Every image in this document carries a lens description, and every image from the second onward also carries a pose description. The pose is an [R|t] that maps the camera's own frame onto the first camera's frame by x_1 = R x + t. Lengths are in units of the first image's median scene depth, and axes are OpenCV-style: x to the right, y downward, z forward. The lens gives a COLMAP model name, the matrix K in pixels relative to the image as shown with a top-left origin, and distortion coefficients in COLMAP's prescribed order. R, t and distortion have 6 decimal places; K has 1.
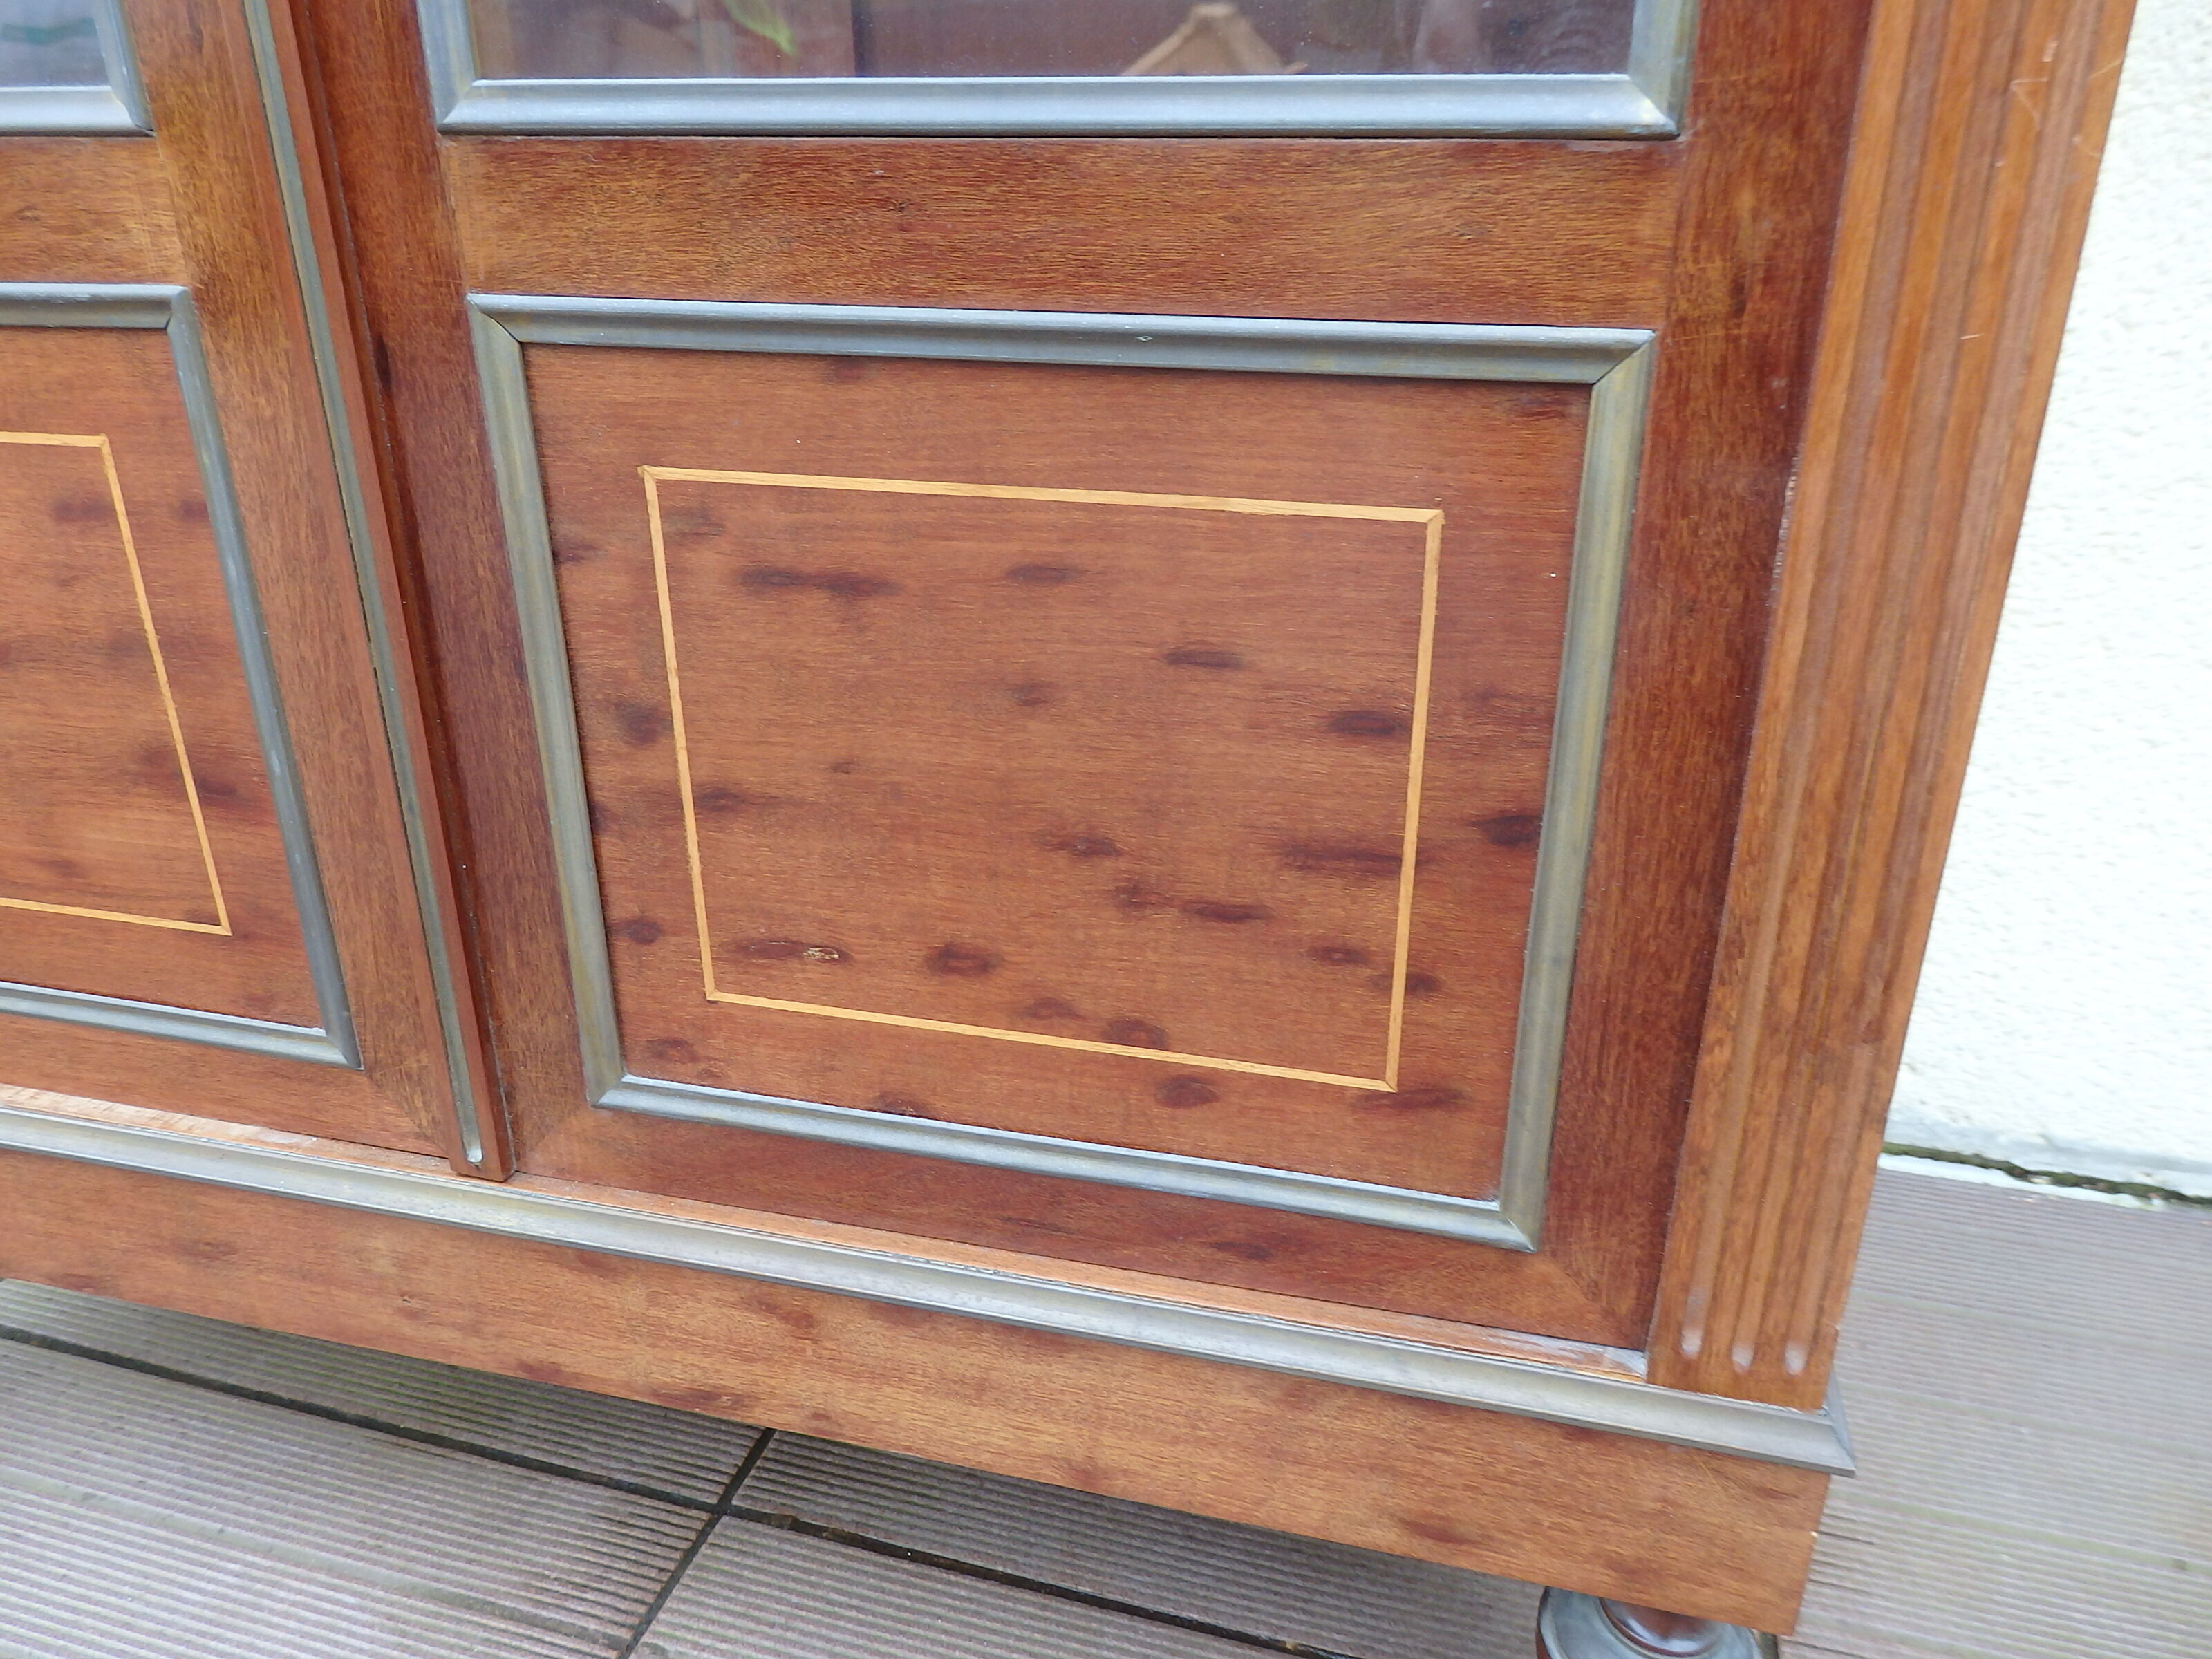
lens RADIAL K [[1595.9, 0, 1113.8], [0, 1595.9, 809.5], [0, 0, 1]] dist [-0.001615, 0.004289]
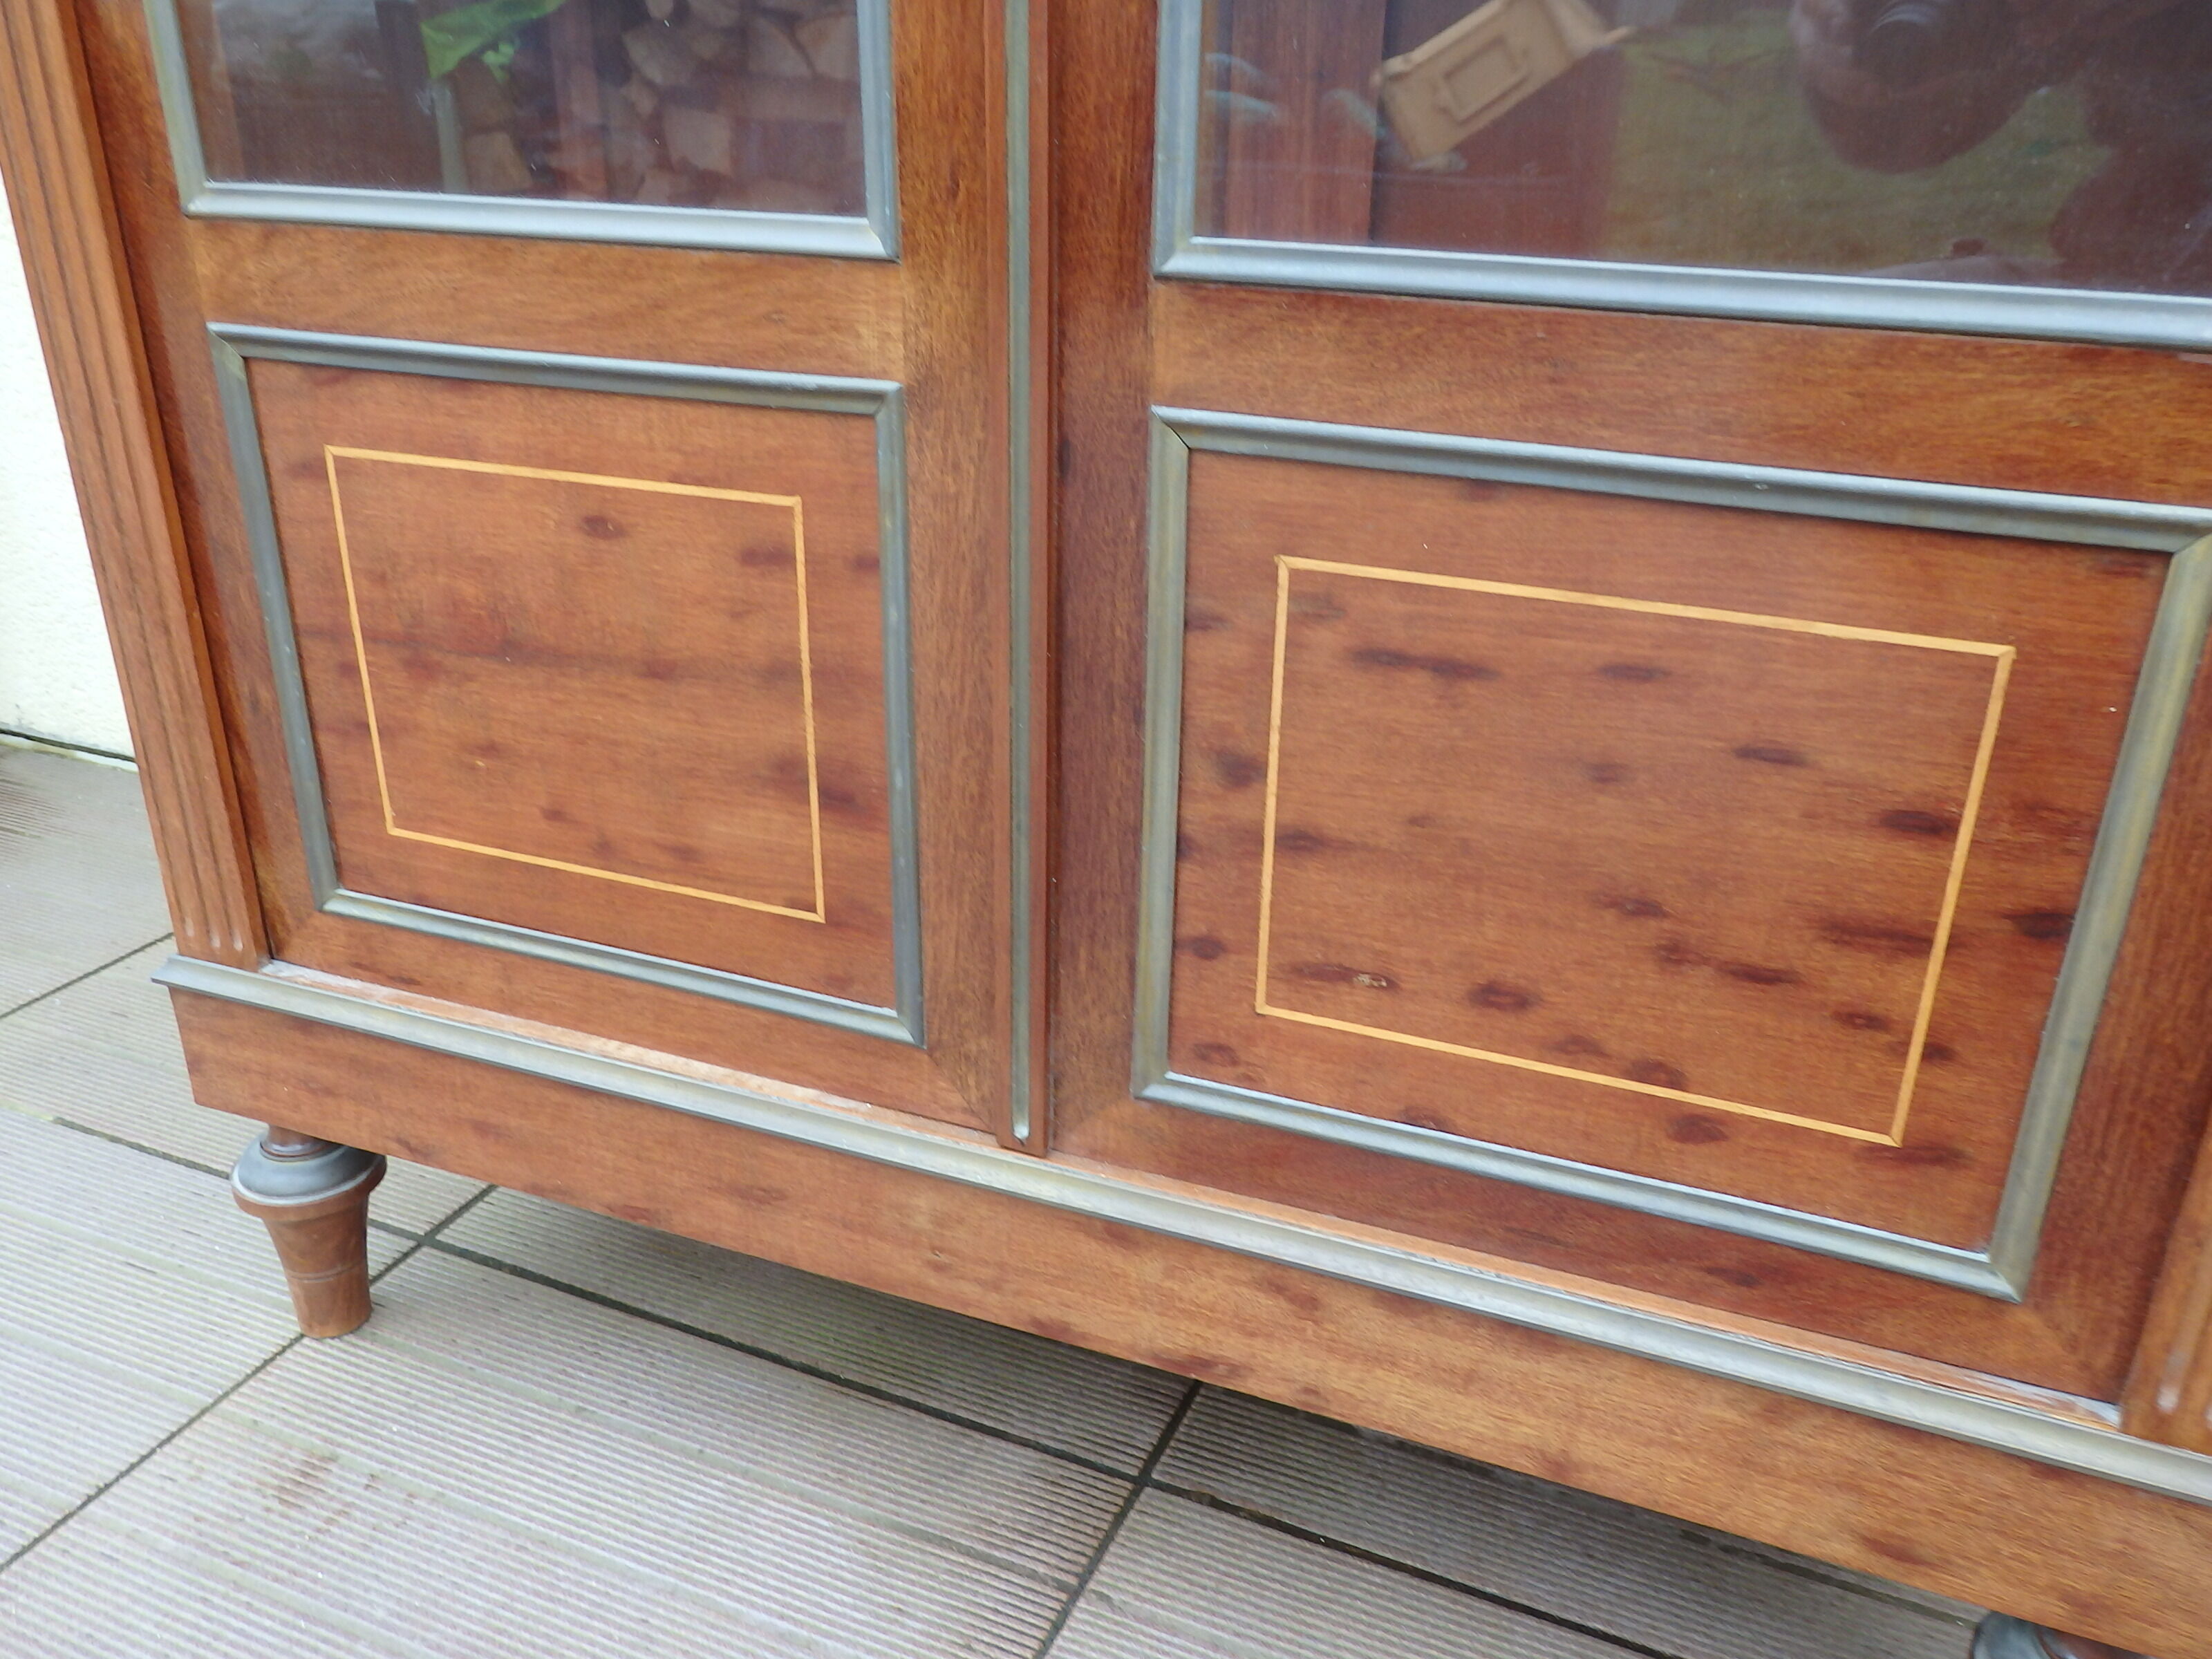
lens RADIAL K [[1774.9, 0, 1148.7], [0, 1774.9, 821.6], [0, 0, 1]] dist [0.015735, 0.016053]
pose [[0.992536, 0.069374, -0.100298, -0.225079], [-0.068687, 0.997585, 0.010295, -0.025550], [0.100770, -0.003329, 0.994904, -0.280988]]
